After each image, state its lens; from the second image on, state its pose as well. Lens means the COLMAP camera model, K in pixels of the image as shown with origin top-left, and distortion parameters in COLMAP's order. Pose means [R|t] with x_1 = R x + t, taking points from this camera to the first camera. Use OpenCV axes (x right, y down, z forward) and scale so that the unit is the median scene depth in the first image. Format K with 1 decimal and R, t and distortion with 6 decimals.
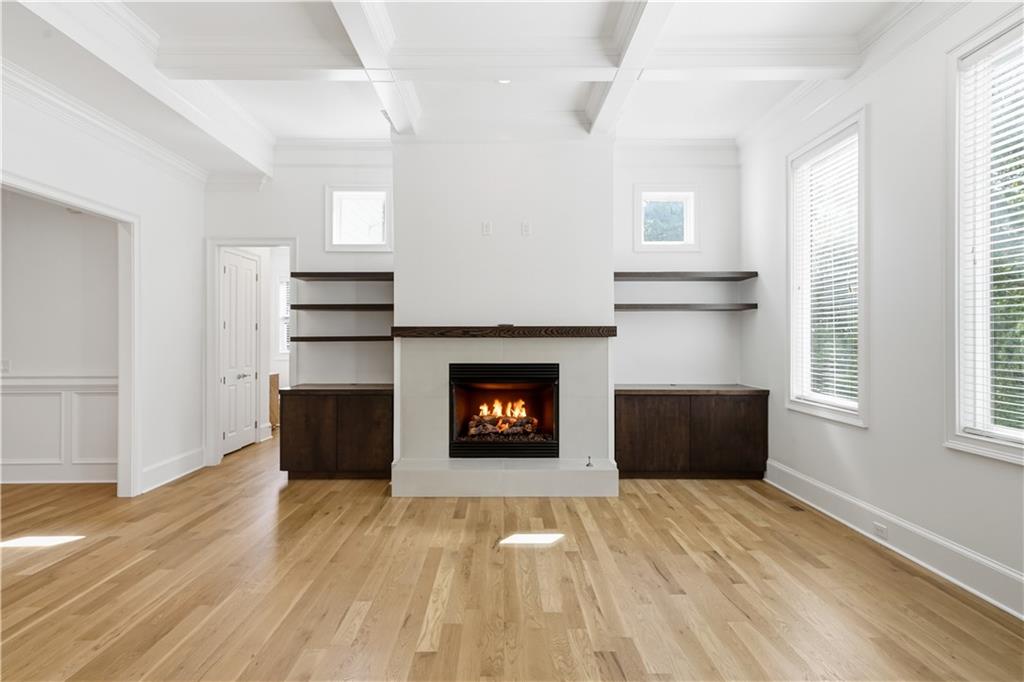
lens RADIAL K [[513.1, 0, 510.8], [0, 513.1, 336.9], [0, 0, 1]] dist [0.017842, 0.000223]
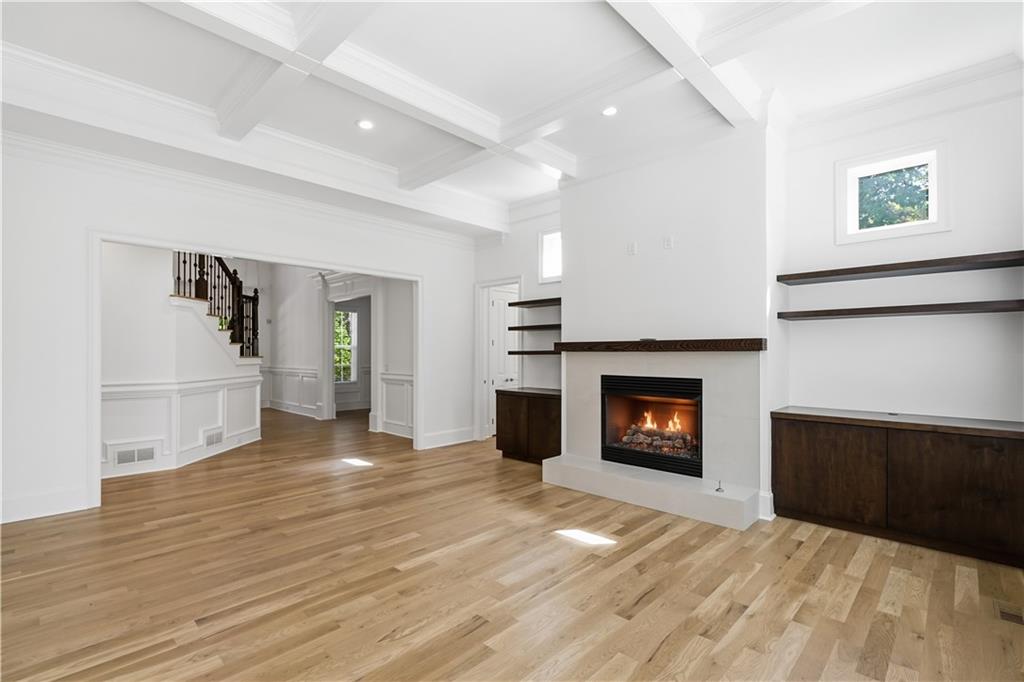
lens RADIAL K [[475.4, 0, 511.9], [0, 475.4, 350.0], [0, 0, 1]] dist [-0.002519, -0.001615]
pose [[0.714827, -0.002484, -0.699297, 0.468542], [0.001366, 0.999997, -0.002157, -0.000363], [0.699300, 0.000587, 0.714828, 0.128312]]
